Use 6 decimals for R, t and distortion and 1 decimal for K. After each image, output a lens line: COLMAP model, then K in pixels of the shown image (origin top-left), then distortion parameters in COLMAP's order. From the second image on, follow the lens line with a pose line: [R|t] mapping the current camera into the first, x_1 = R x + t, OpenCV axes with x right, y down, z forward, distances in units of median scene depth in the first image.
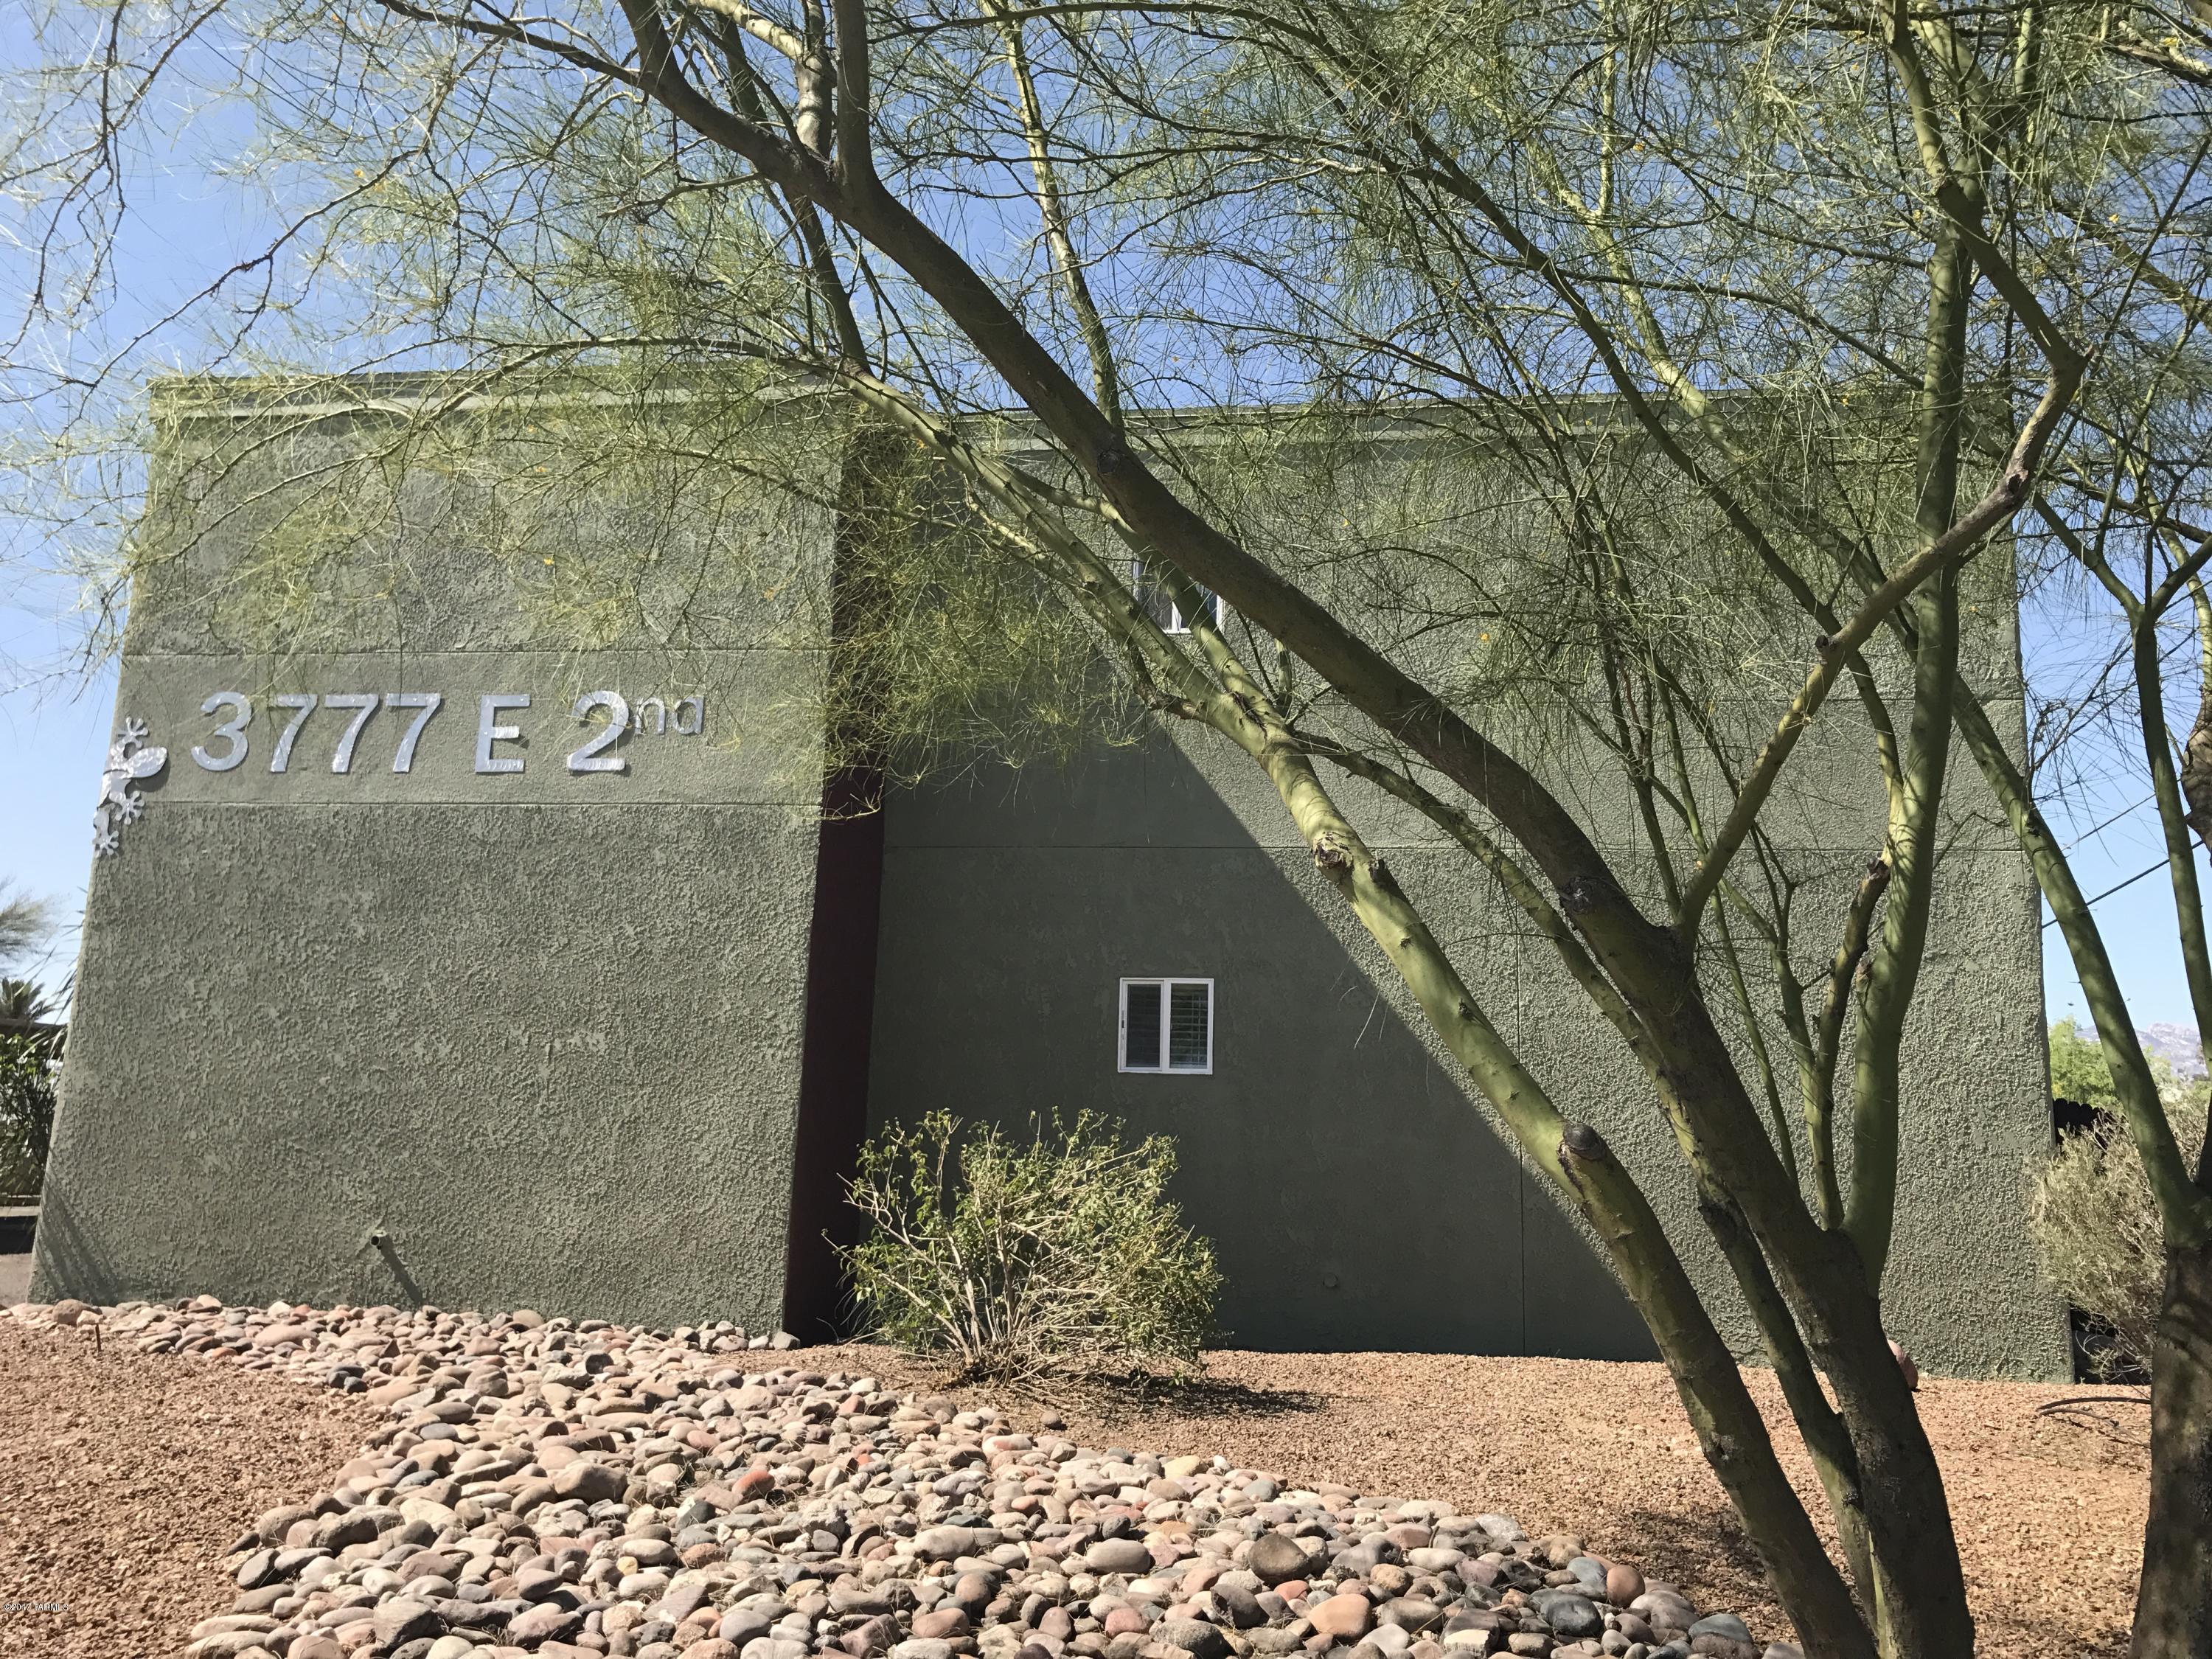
lens RADIAL K [[1801.4, 0, 1106.0], [0, 1801.4, 829.5], [0, 0, 1]] dist [0.006930, -0.002149]
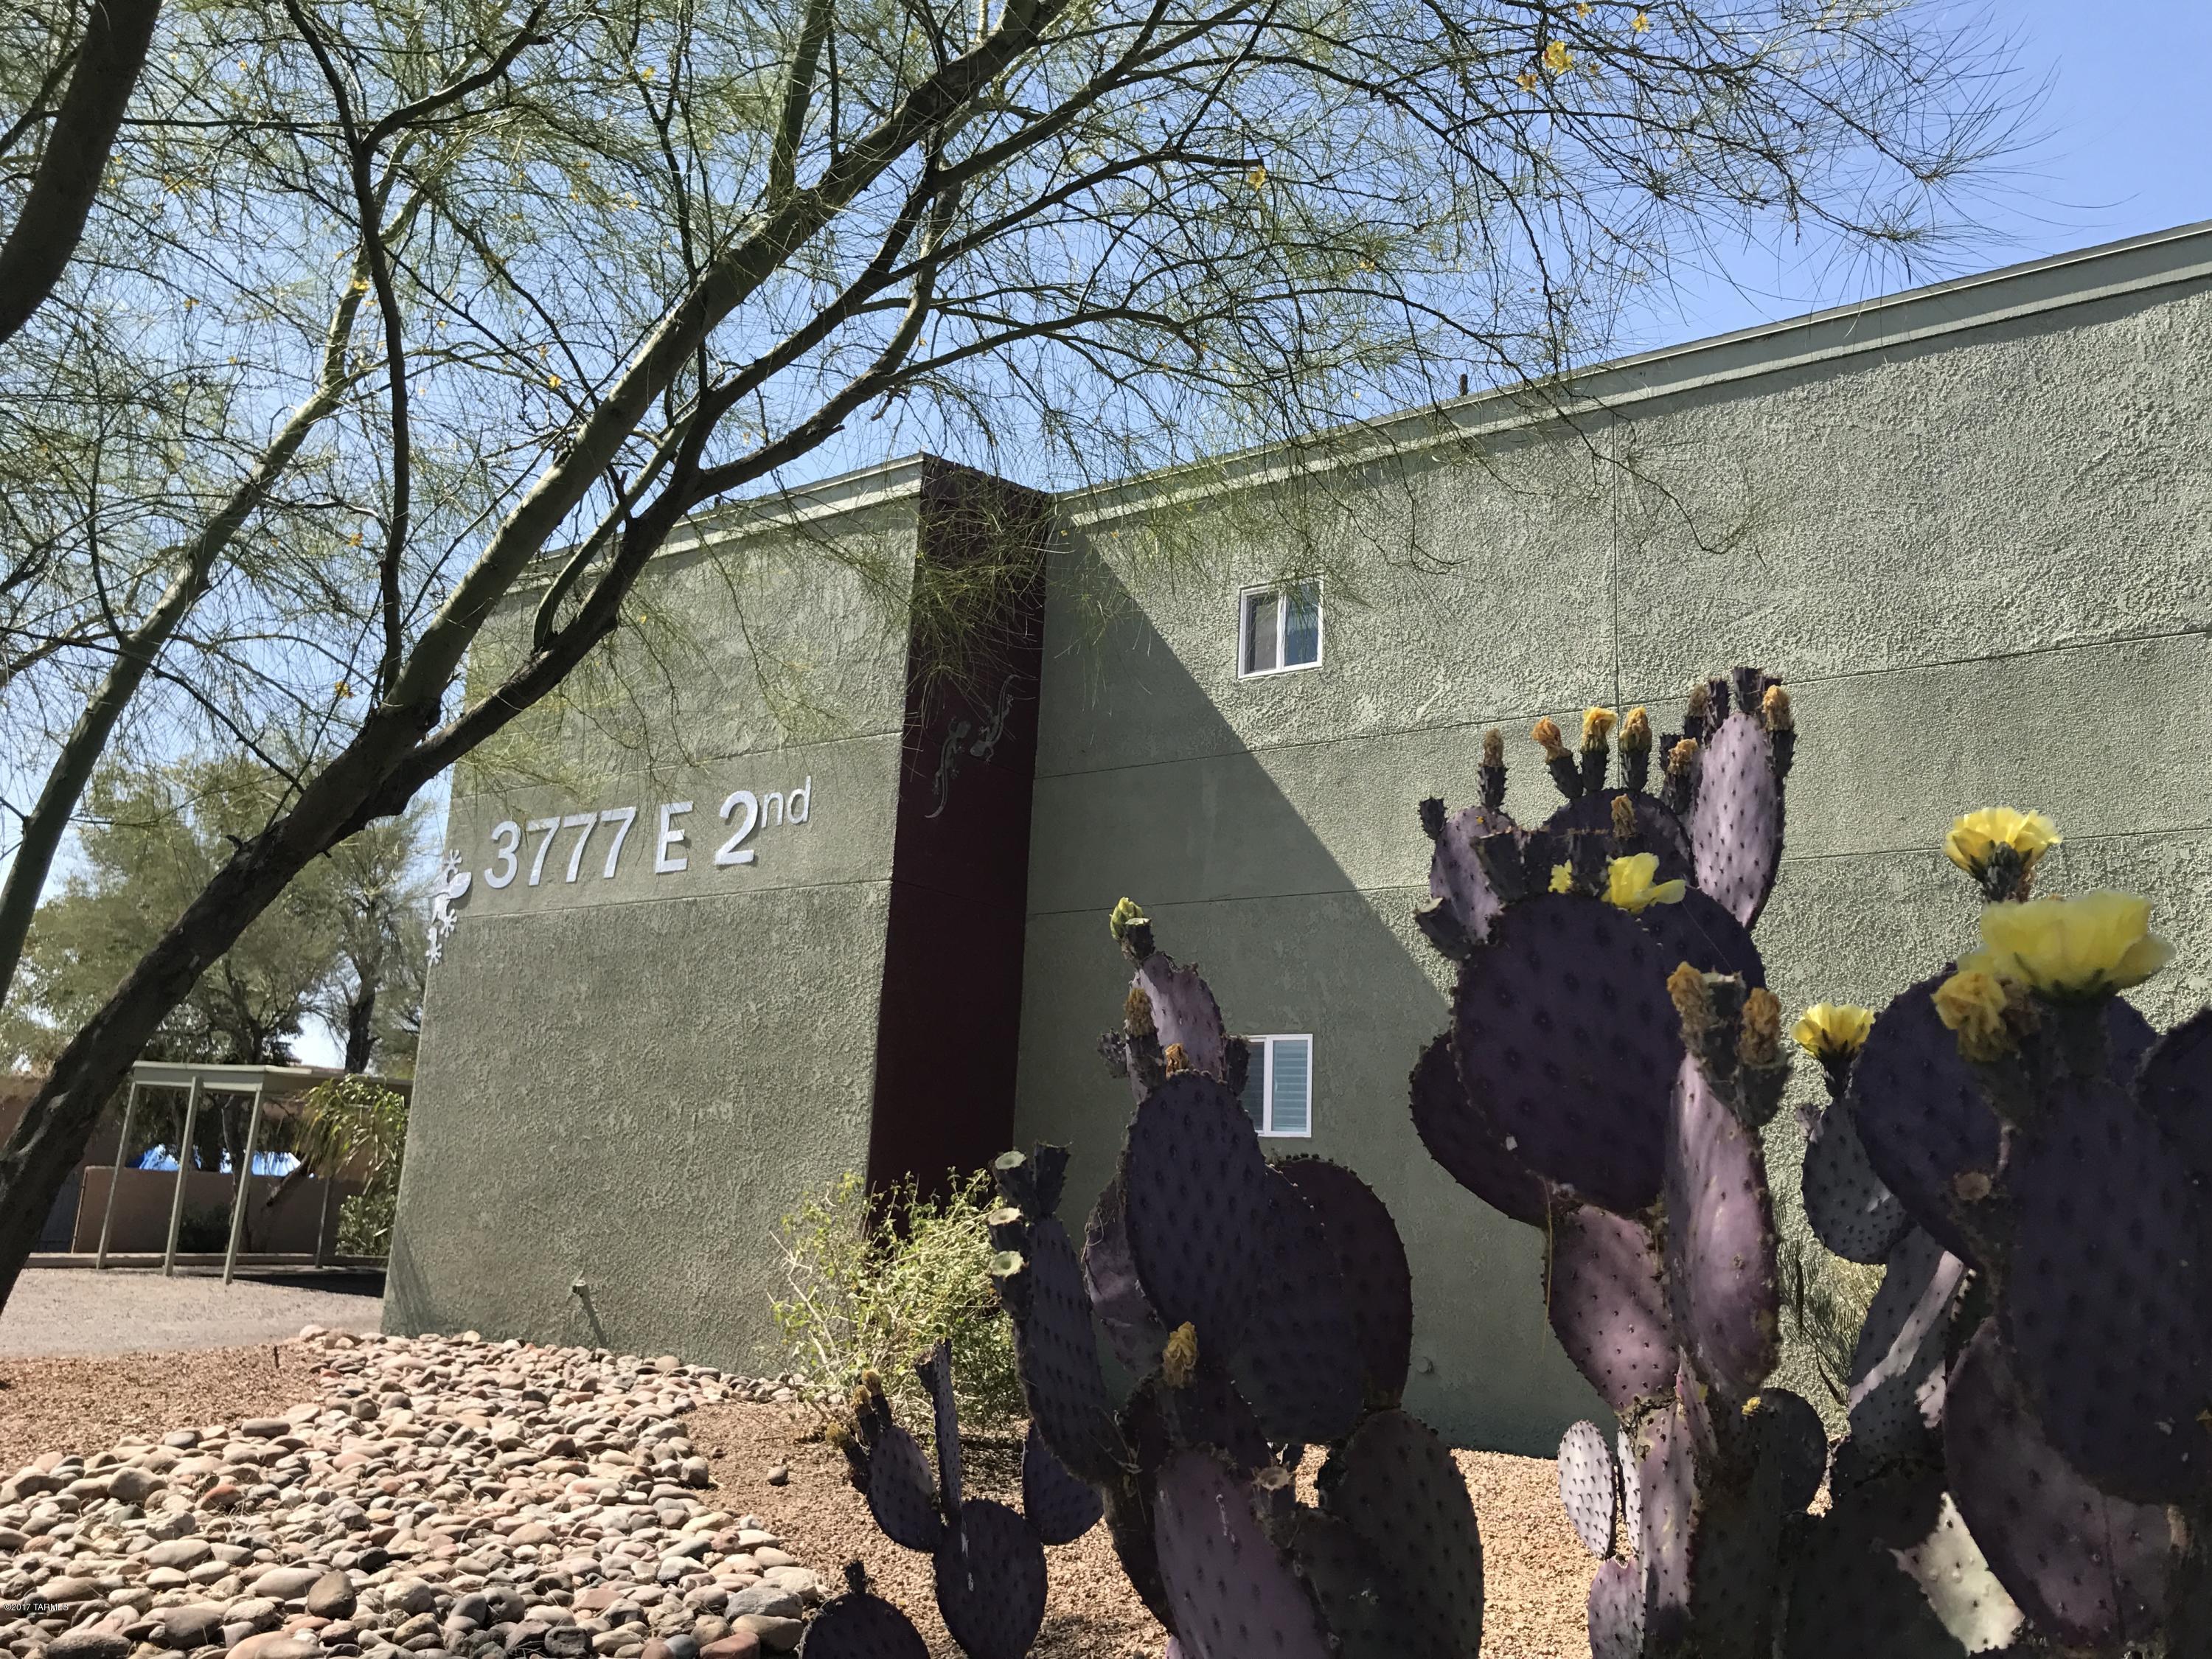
lens RADIAL K [[1801.4, 0, 1106.0], [0, 1801.4, 829.5], [0, 0, 1]] dist [0.006930, -0.002149]
pose [[0.892429, -0.085715, -0.442970, 0.408954], [0.062944, 0.995840, -0.065886, 0.033541], [0.446775, 0.030916, 0.894112, 0.117524]]
